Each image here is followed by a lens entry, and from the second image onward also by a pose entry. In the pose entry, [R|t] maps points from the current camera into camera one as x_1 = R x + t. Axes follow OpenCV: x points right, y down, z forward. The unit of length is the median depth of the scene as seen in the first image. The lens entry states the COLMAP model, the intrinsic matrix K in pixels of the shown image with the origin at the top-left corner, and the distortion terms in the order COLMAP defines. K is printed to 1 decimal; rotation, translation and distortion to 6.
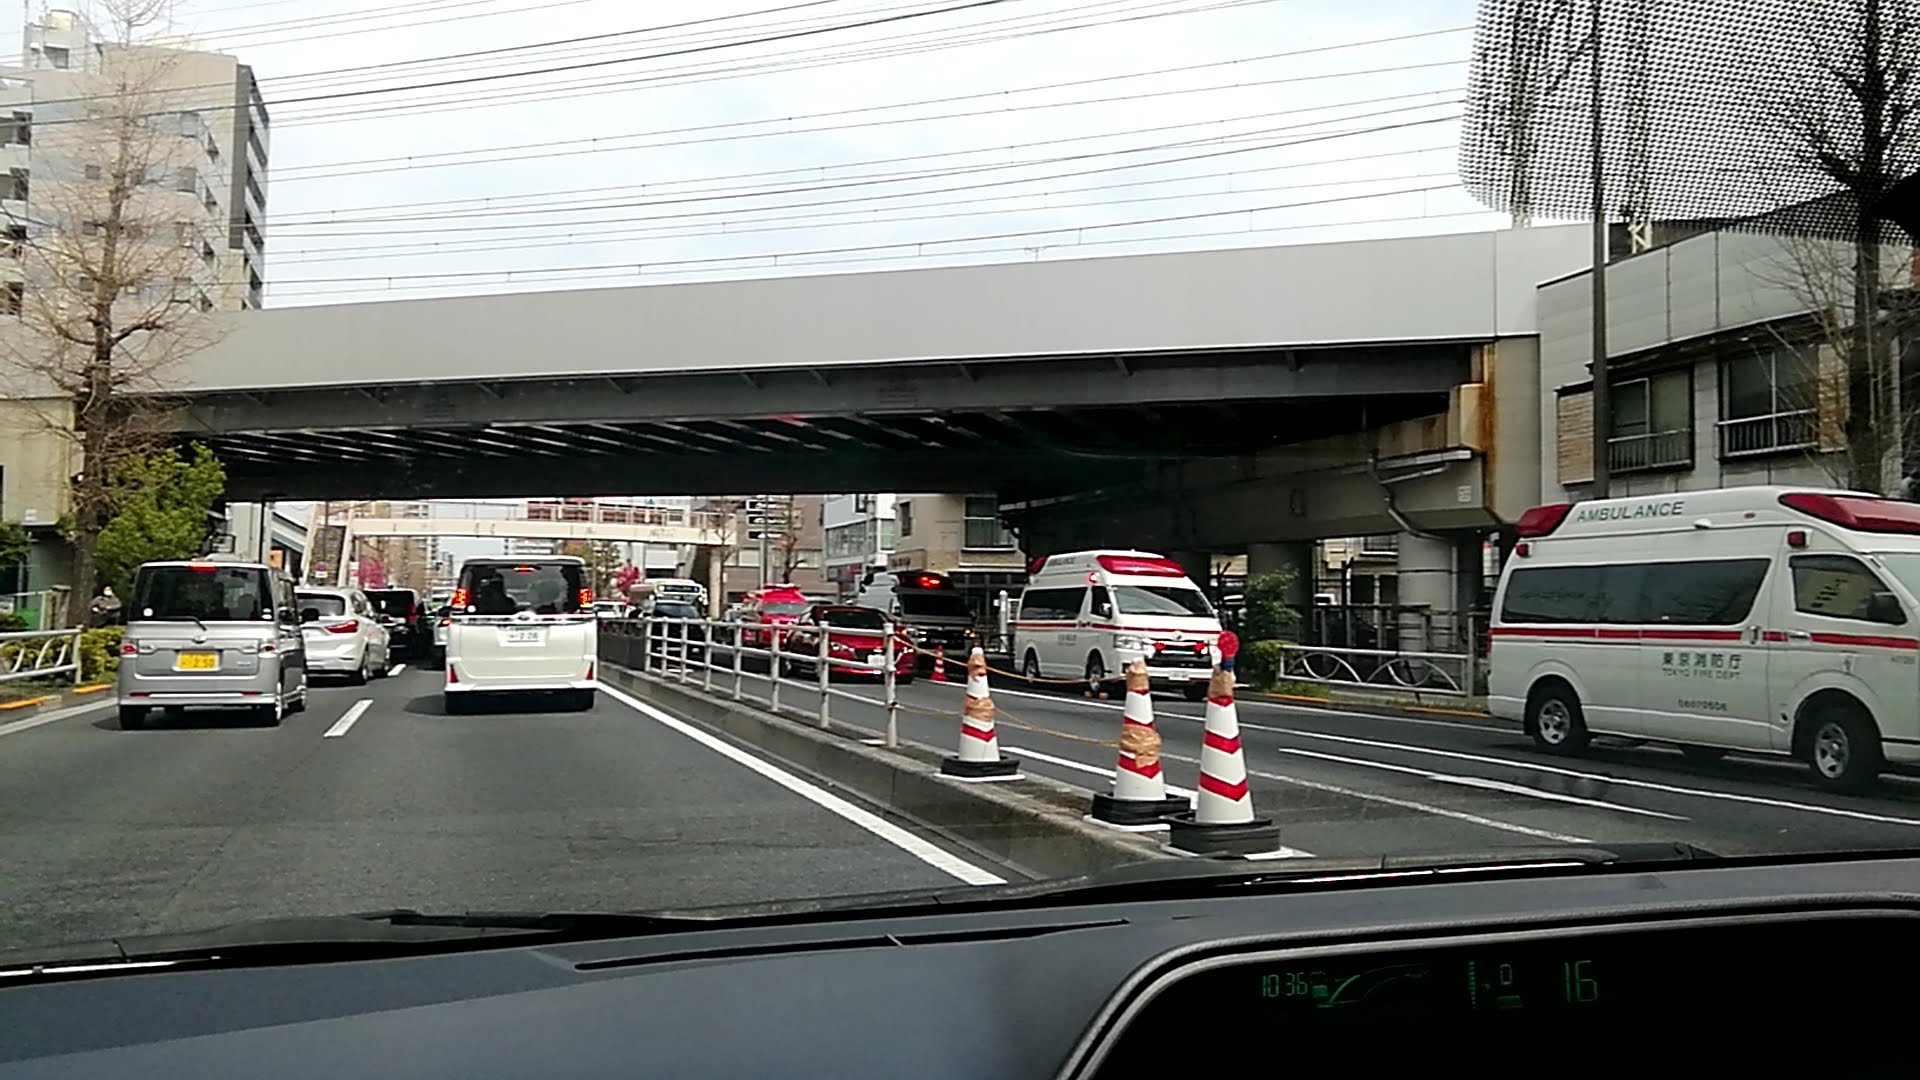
lens RADIAL K [[1422.0, 0, 962.5], [0, 1422.0, 541.7], [0, 0, 1]] dist [0.017093, -0.048937]
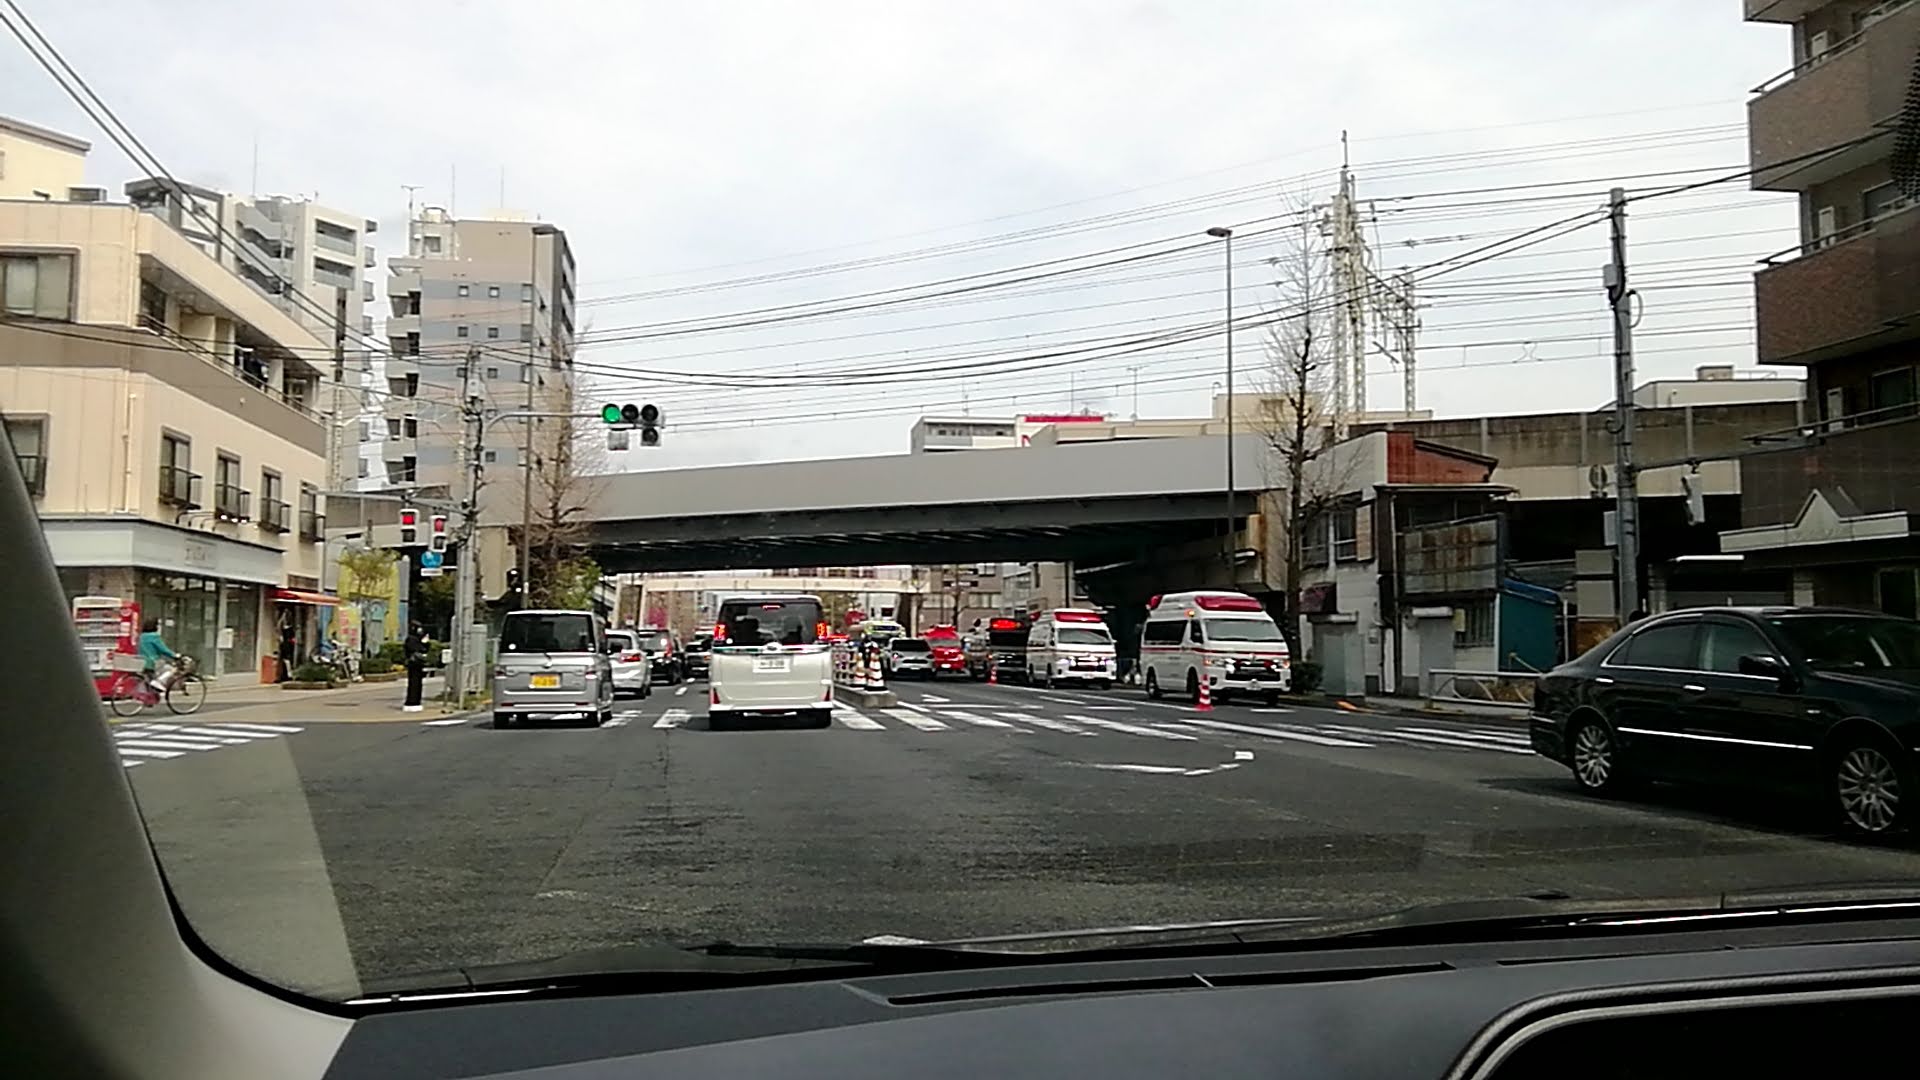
lens RADIAL K [[1422.0, 0, 967.7], [0, 1422.0, 541.0], [0, 0, 1]] dist [0.017093, -0.048937]
pose [[0.986019, -0.021070, -0.165297, 0.082567], [0.017828, 0.999619, -0.021073, -0.012591], [0.165678, 0.017831, 0.986019, -0.236952]]
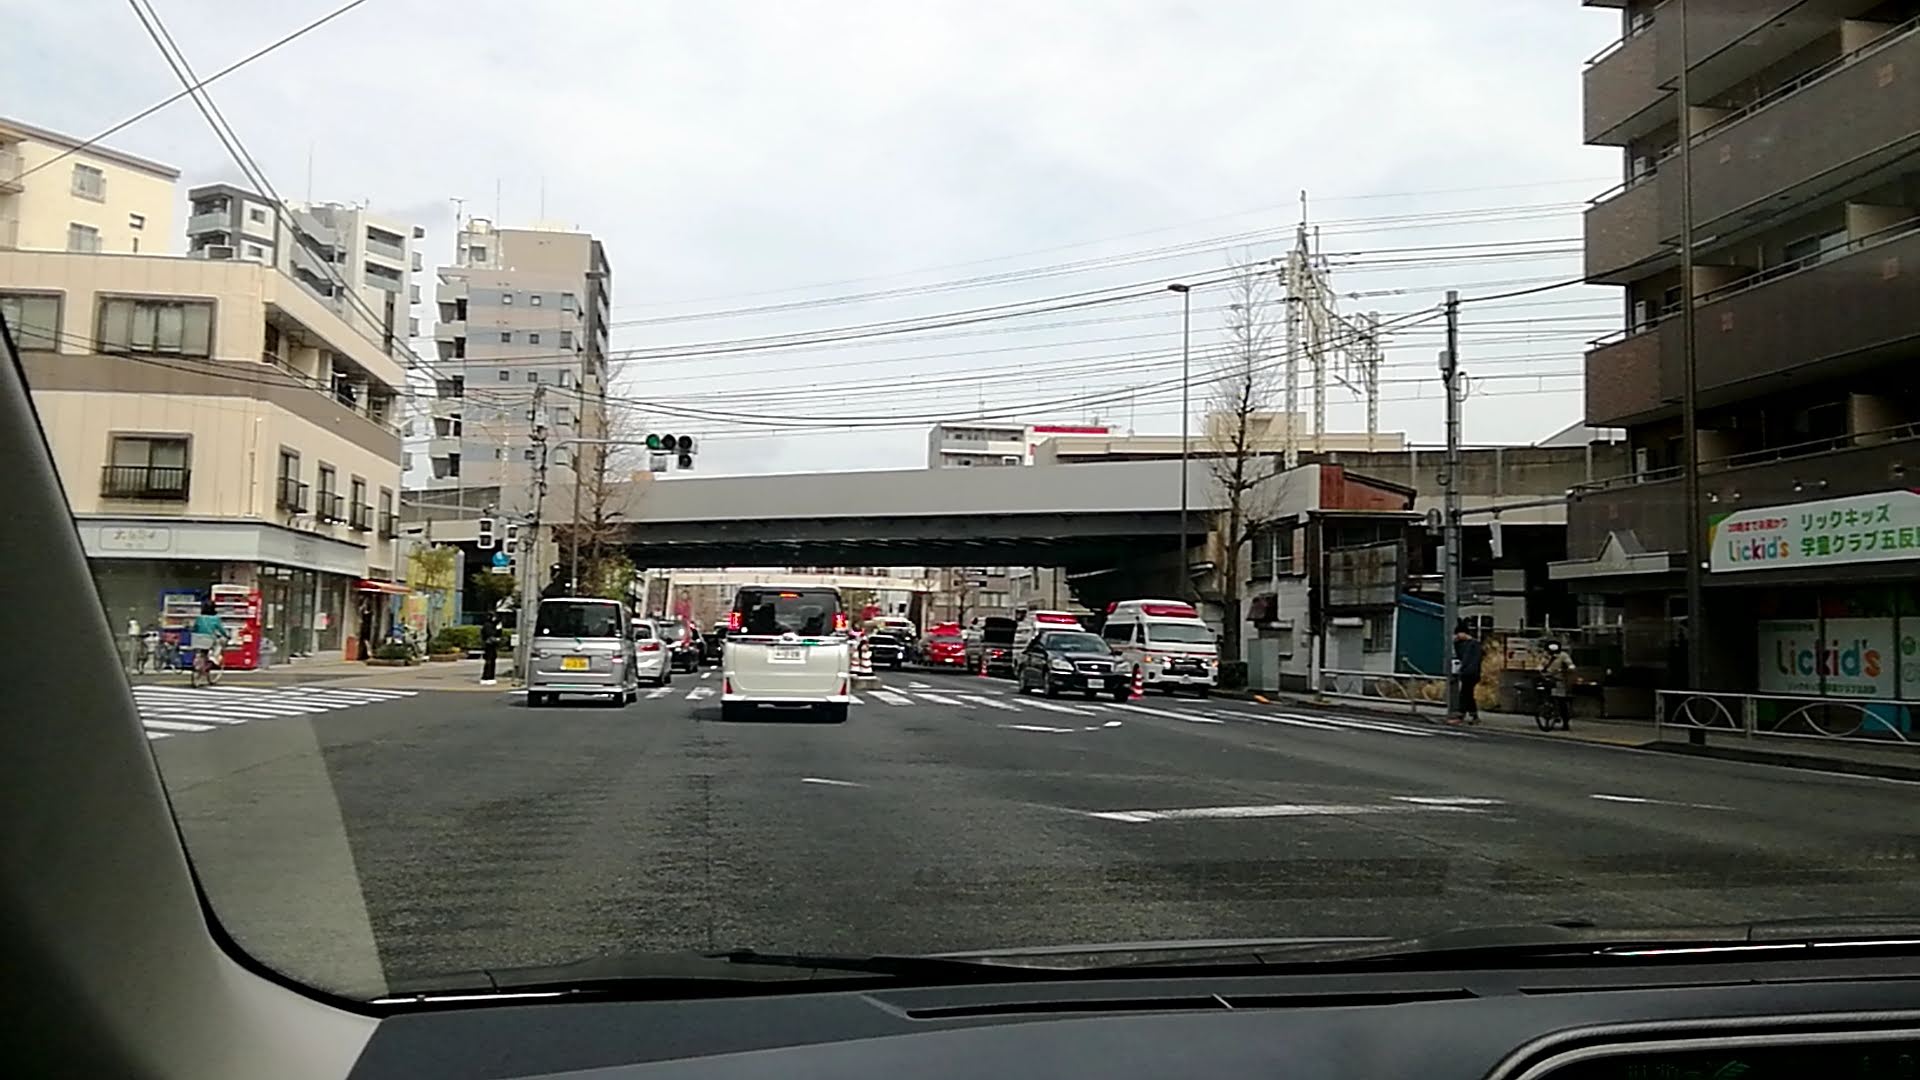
lens RADIAL K [[1422.0, 0, 978.4], [0, 1422.0, 550.2], [0, 0, 1]] dist [0.017093, -0.048937]
pose [[0.984763, 0.001493, -0.173895, 0.107692], [-0.003709, 0.999916, -0.012418, -0.015954], [0.173862, 0.012874, 0.984686, -0.306078]]
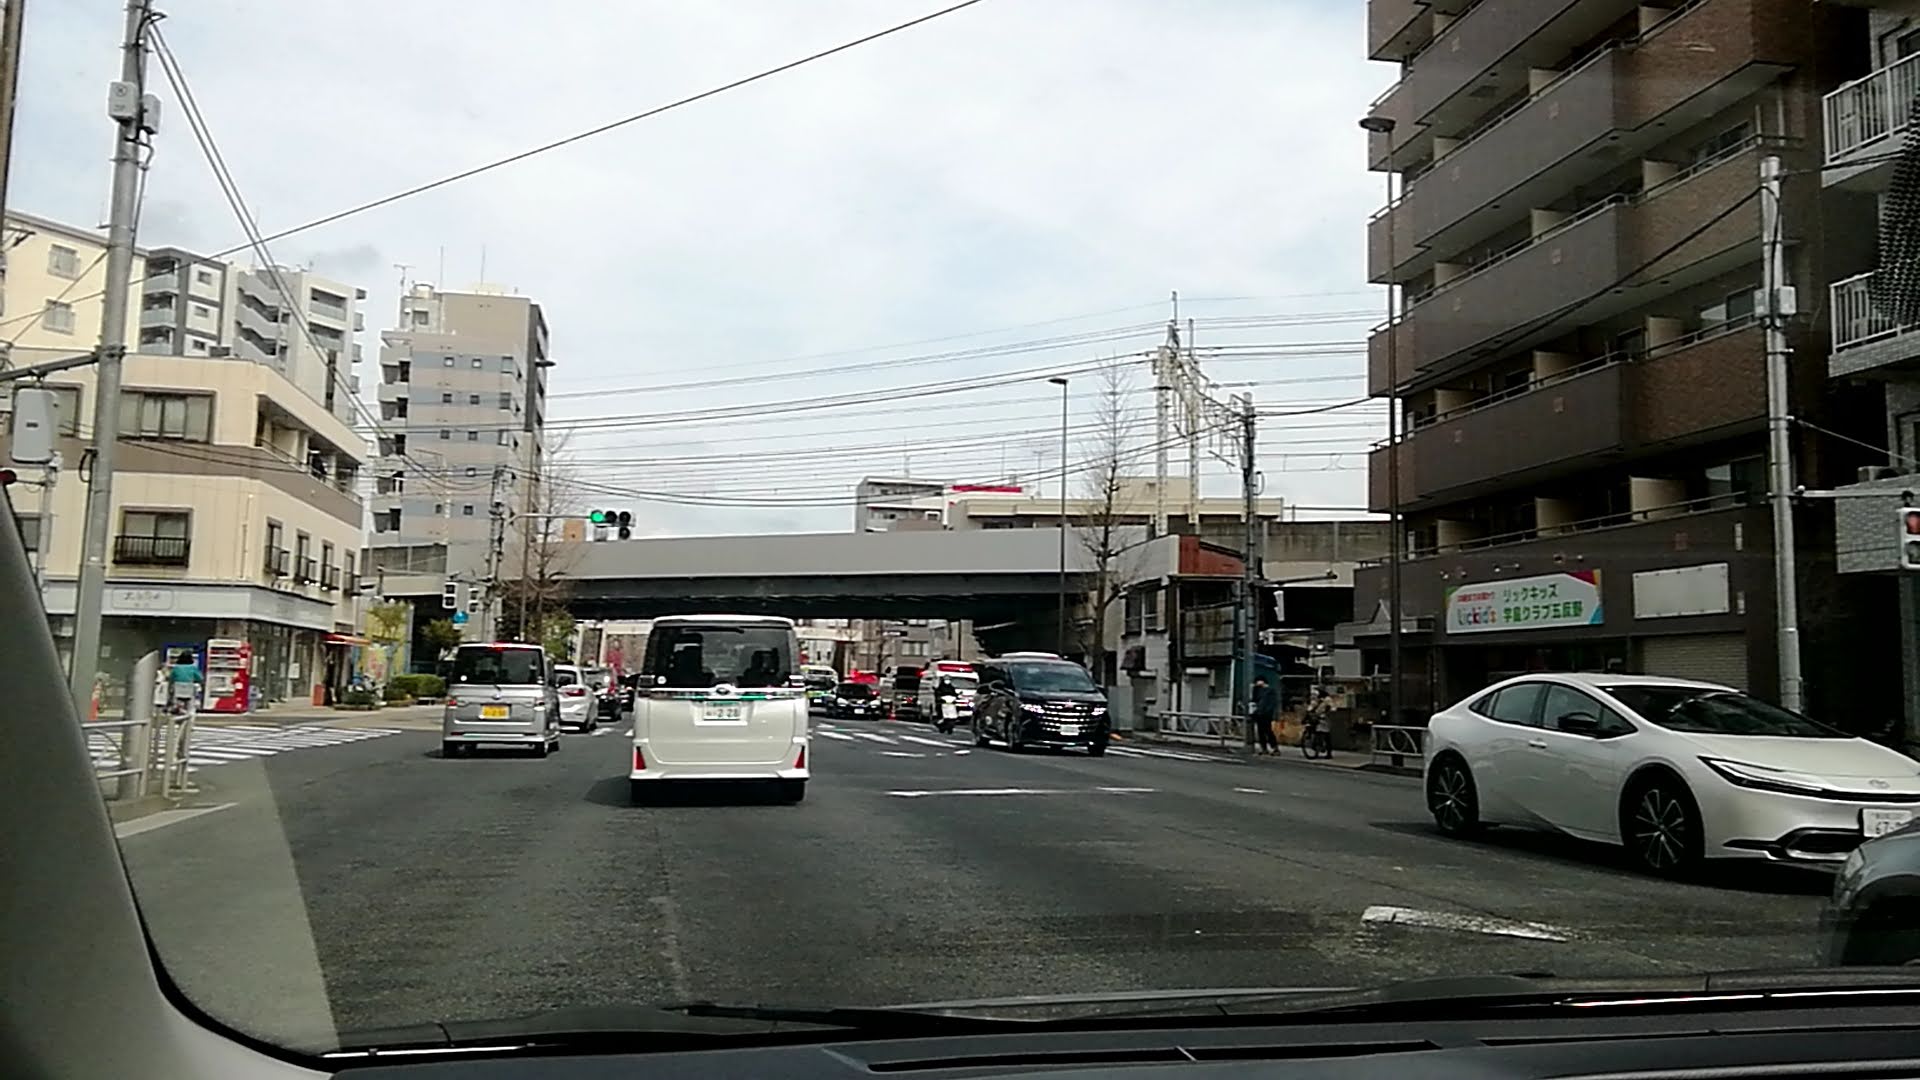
lens RADIAL K [[1422.0, 0, 988.3], [0, 1422.0, 552.9], [0, 0, 1]] dist [0.017093, -0.048937]
pose [[0.992675, 0.000926, -0.120812, 0.133233], [-0.006270, 0.999018, -0.043854, -0.019825], [0.120653, 0.044290, 0.991706, -0.379342]]
